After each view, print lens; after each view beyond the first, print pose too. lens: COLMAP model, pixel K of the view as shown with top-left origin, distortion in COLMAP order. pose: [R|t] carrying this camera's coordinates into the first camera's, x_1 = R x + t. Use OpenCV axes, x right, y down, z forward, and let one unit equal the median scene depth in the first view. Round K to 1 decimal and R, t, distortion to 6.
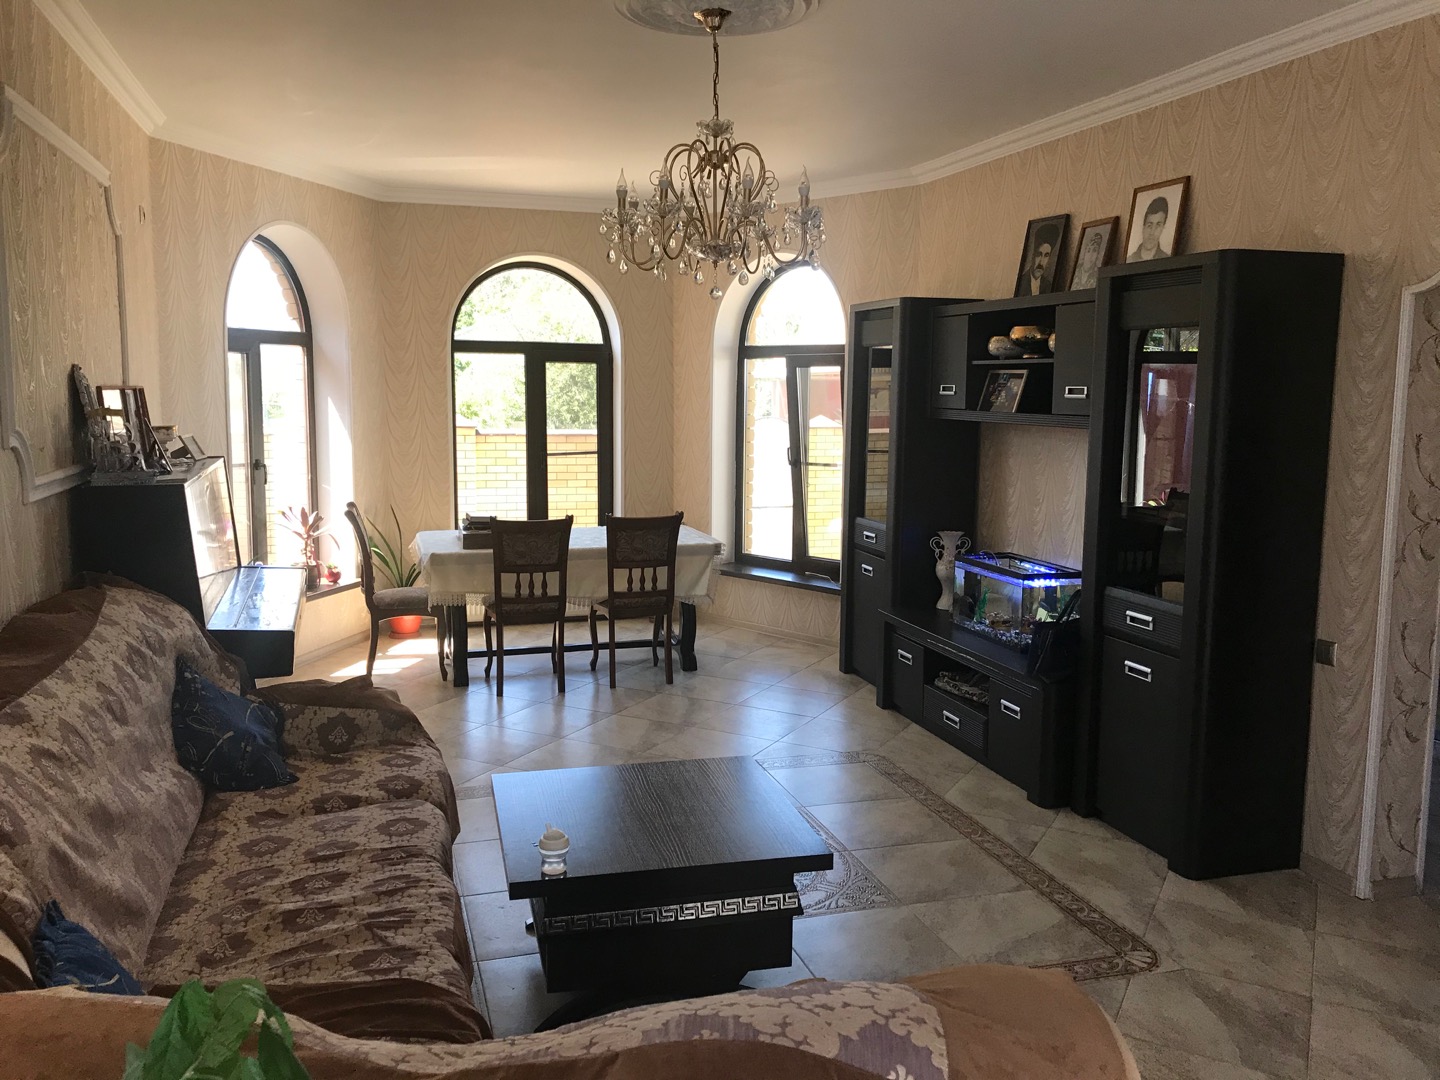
lens RADIAL K [[1176.8, 0, 712.6], [0, 1176.8, 529.2], [0, 0, 1]] dist [0.019827, -0.003756]
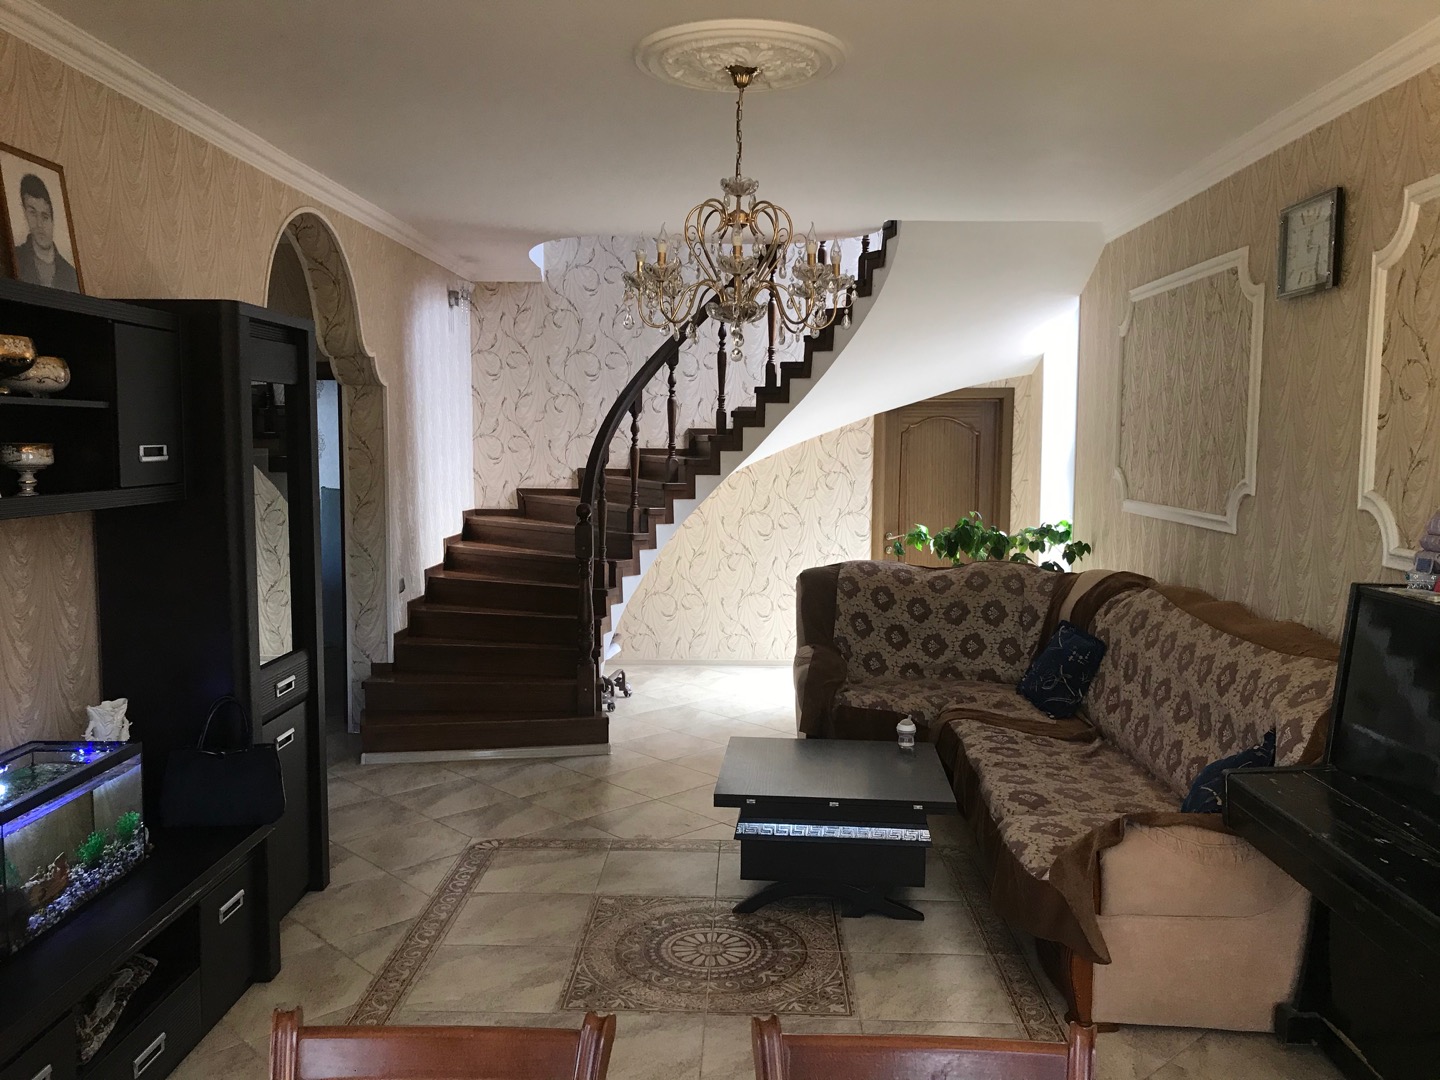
lens RADIAL K [[1147.5, 0, 720.0], [0, 1147.5, 540.0], [0, 0, 1]] dist [0.006553, 0.000353]
pose [[-0.947460, -0.043721, 0.316872, -0.284480], [0.024526, 0.977770, 0.208243, -0.242895], [-0.318932, 0.205073, -0.925325, 1.864797]]
